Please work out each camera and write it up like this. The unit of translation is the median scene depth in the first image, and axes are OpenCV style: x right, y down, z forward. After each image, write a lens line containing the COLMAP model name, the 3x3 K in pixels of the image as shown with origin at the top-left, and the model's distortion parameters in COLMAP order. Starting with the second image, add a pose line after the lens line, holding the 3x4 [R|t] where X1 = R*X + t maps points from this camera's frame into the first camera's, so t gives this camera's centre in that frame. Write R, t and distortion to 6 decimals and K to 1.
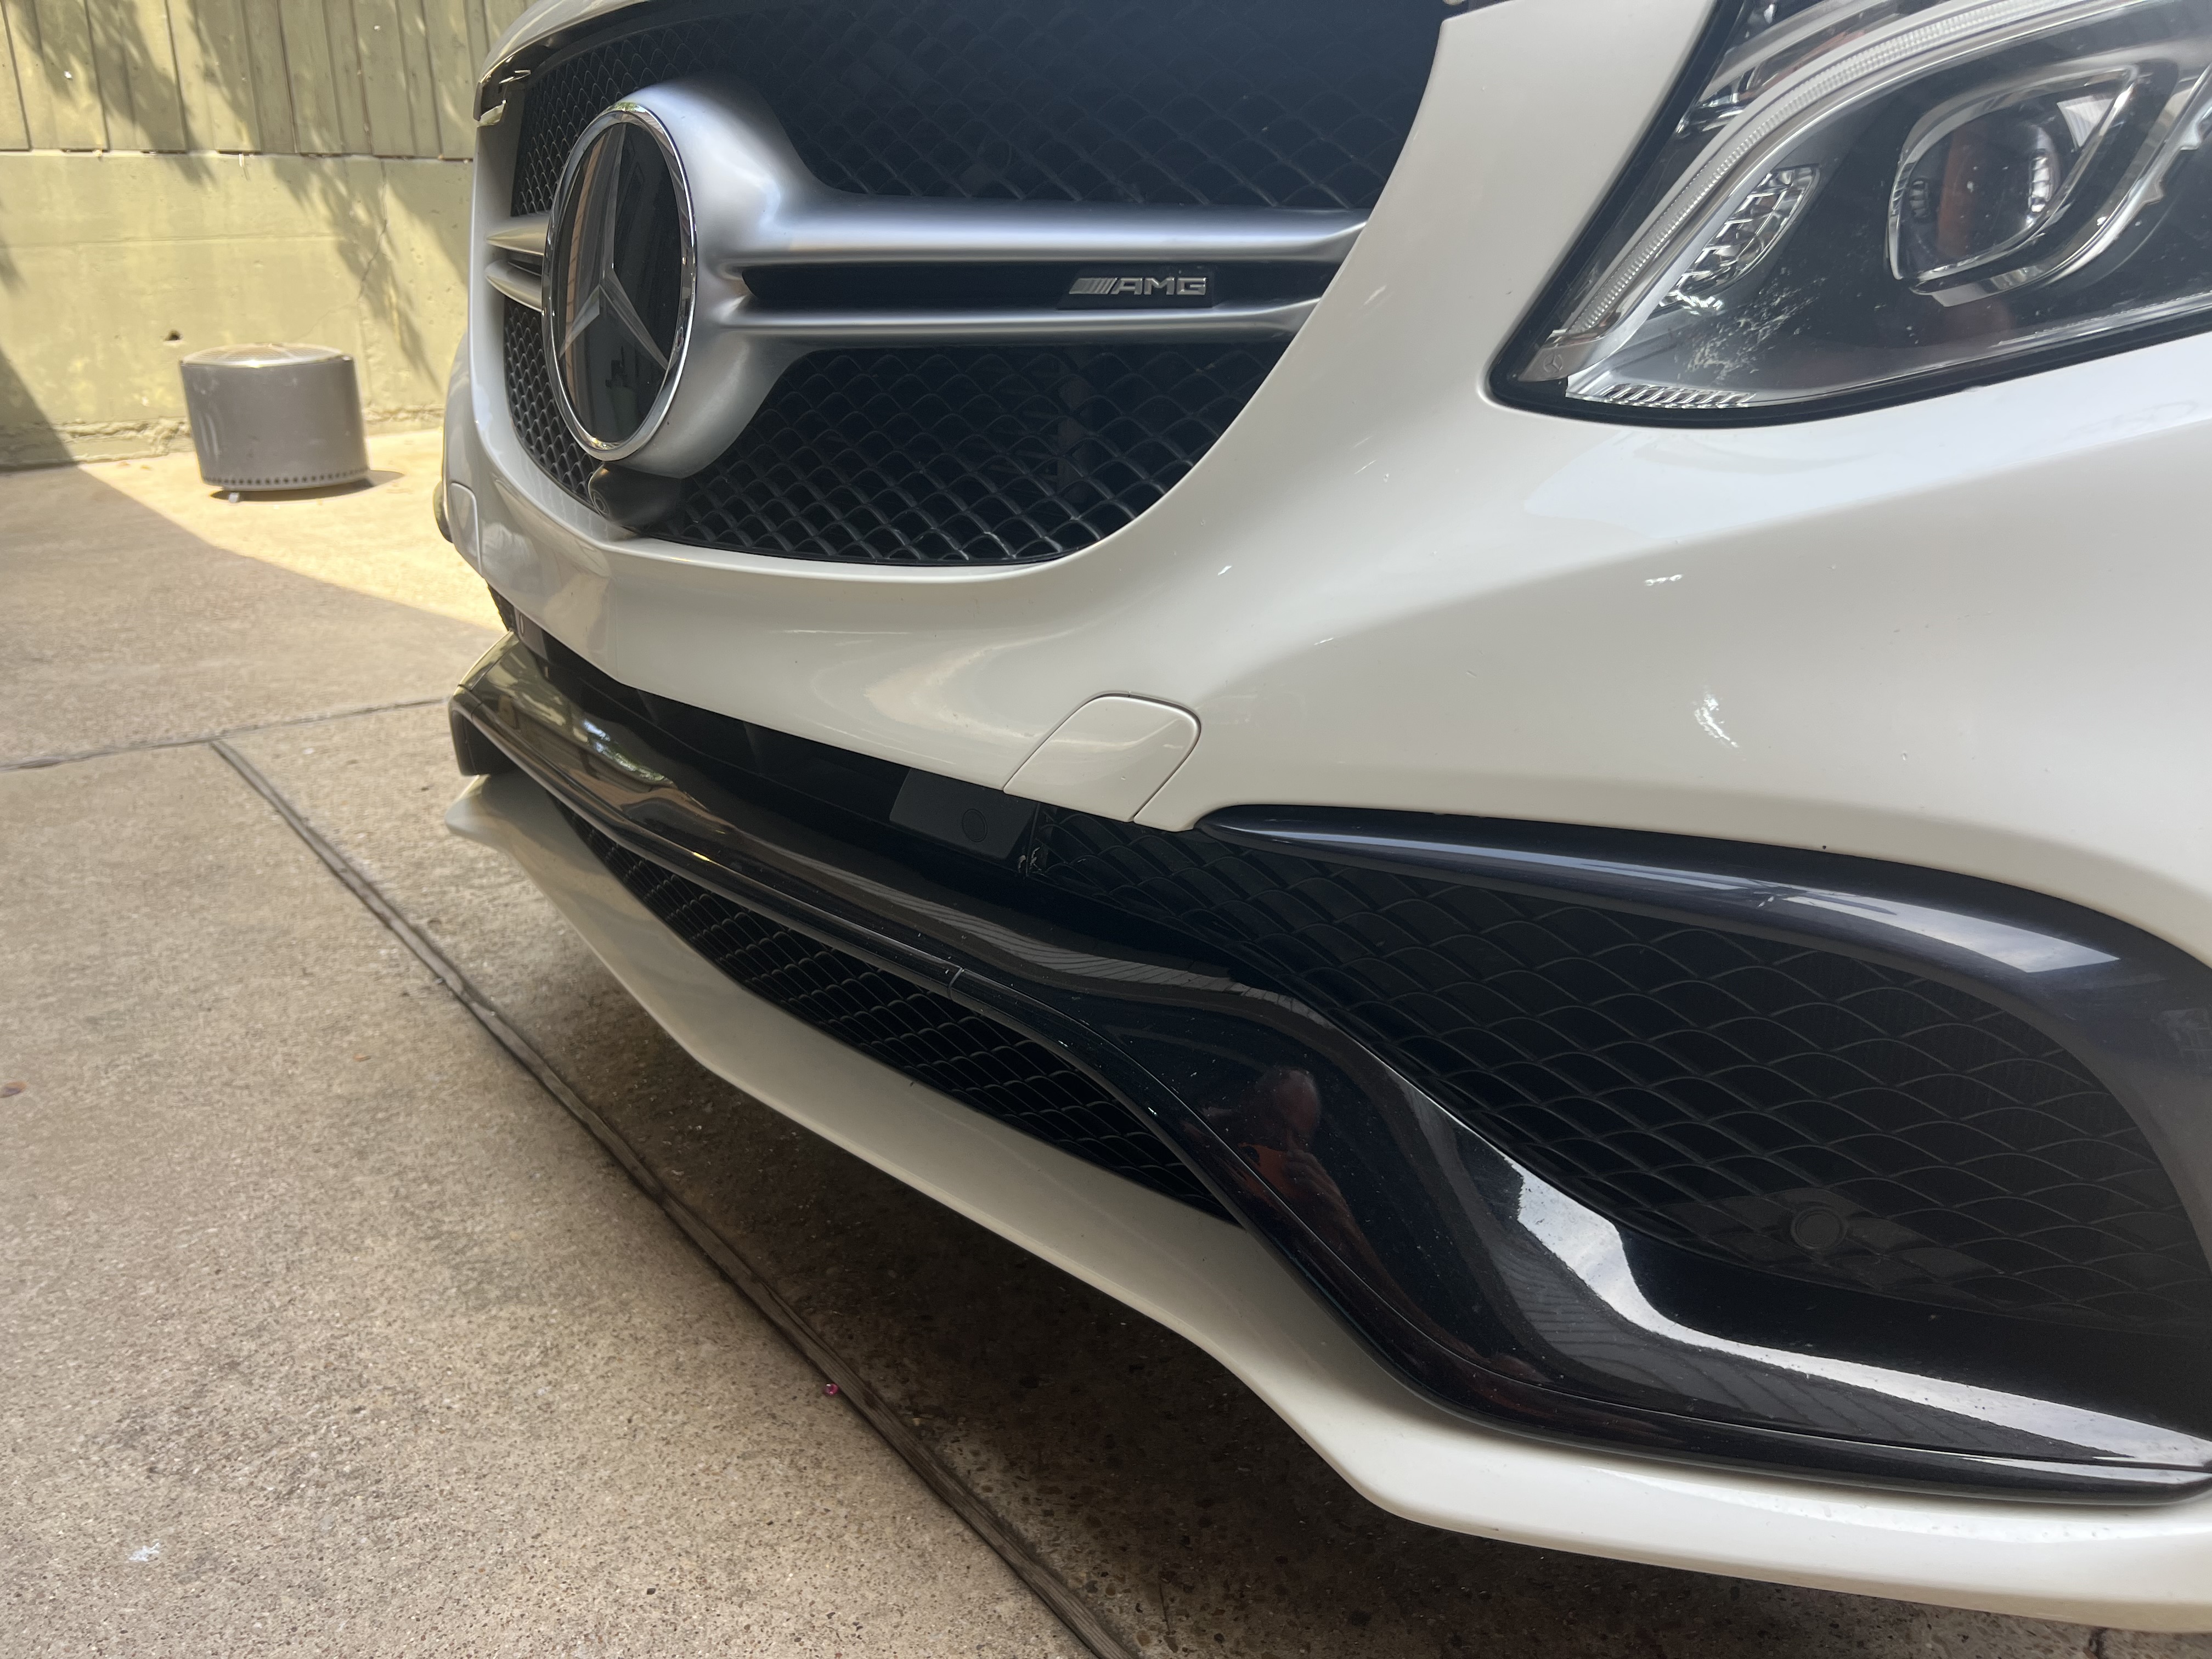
lens RADIAL K [[1590.3, 0, 1106.0], [0, 1590.3, 829.5], [0, 0, 1]] dist [-0.033598, 0.001991]
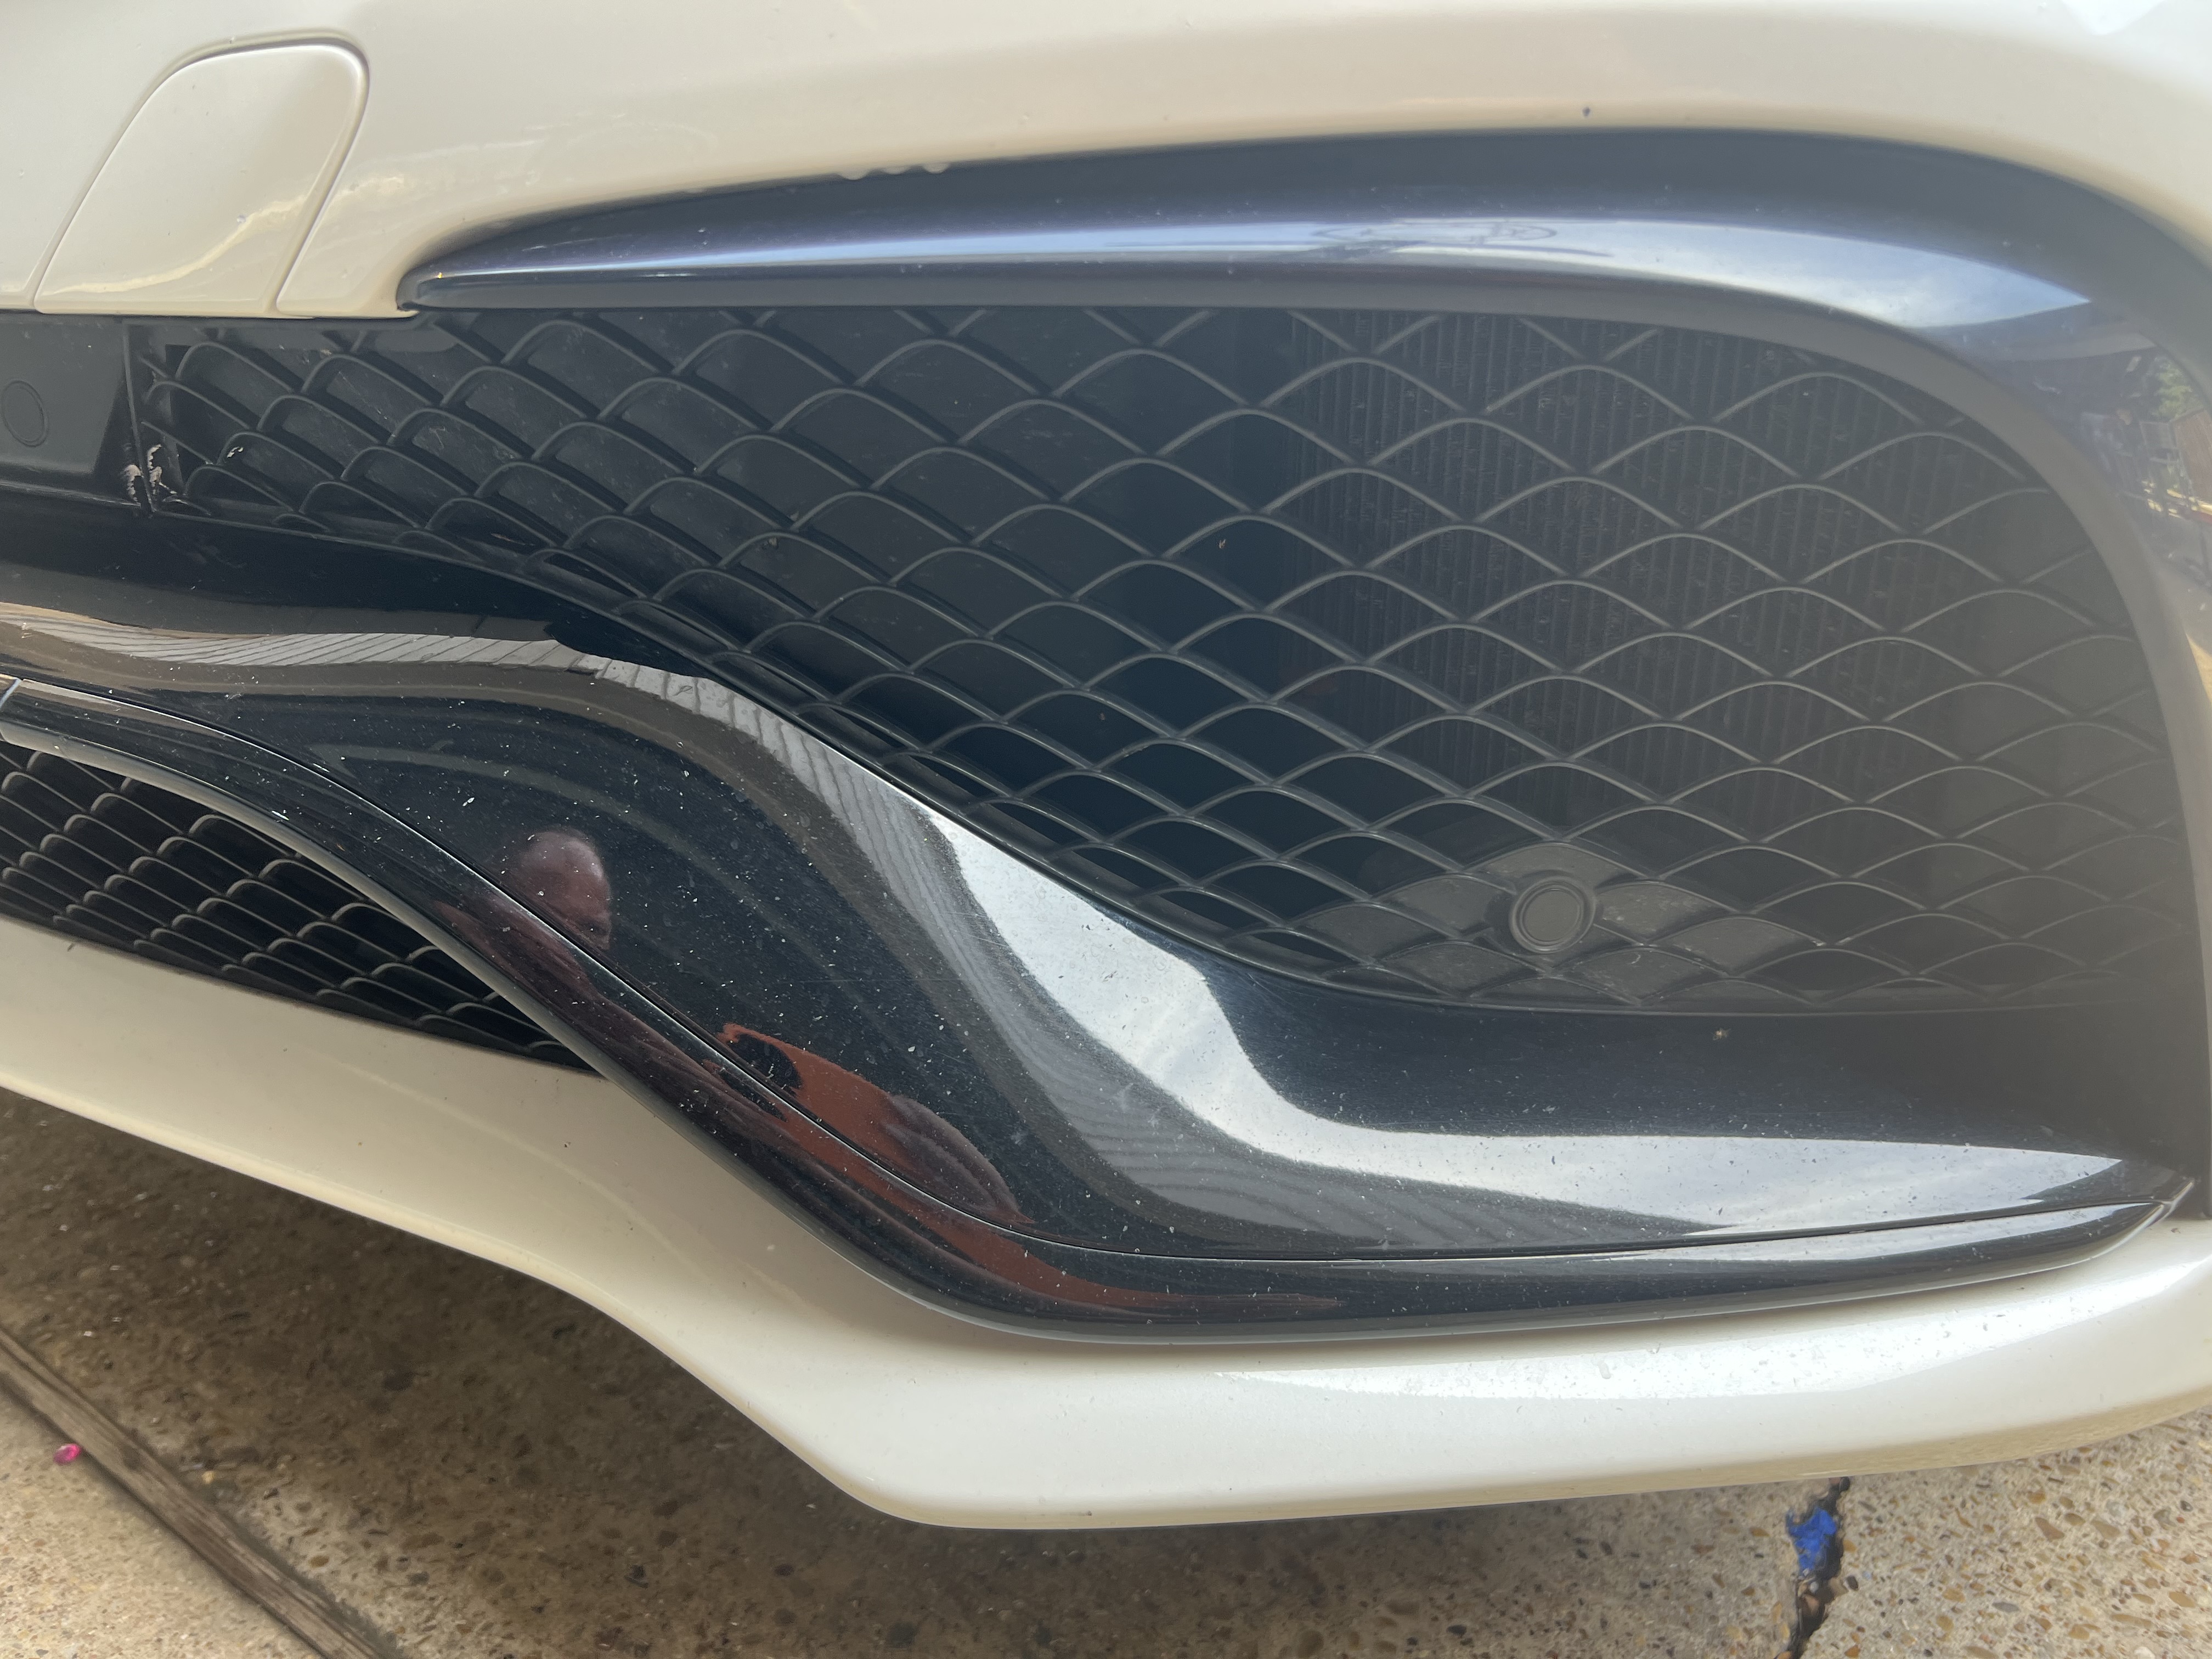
lens RADIAL K [[1590.9, 0, 1106.0], [0, 1590.9, 829.5], [0, 0, 1]] dist [0.006046, -0.046048]
pose [[0.950577, -0.105612, 0.291974, 0.073353], [0.089525, 0.993663, 0.067958, 0.105819], [-0.297301, -0.038461, 0.954009, 0.302299]]
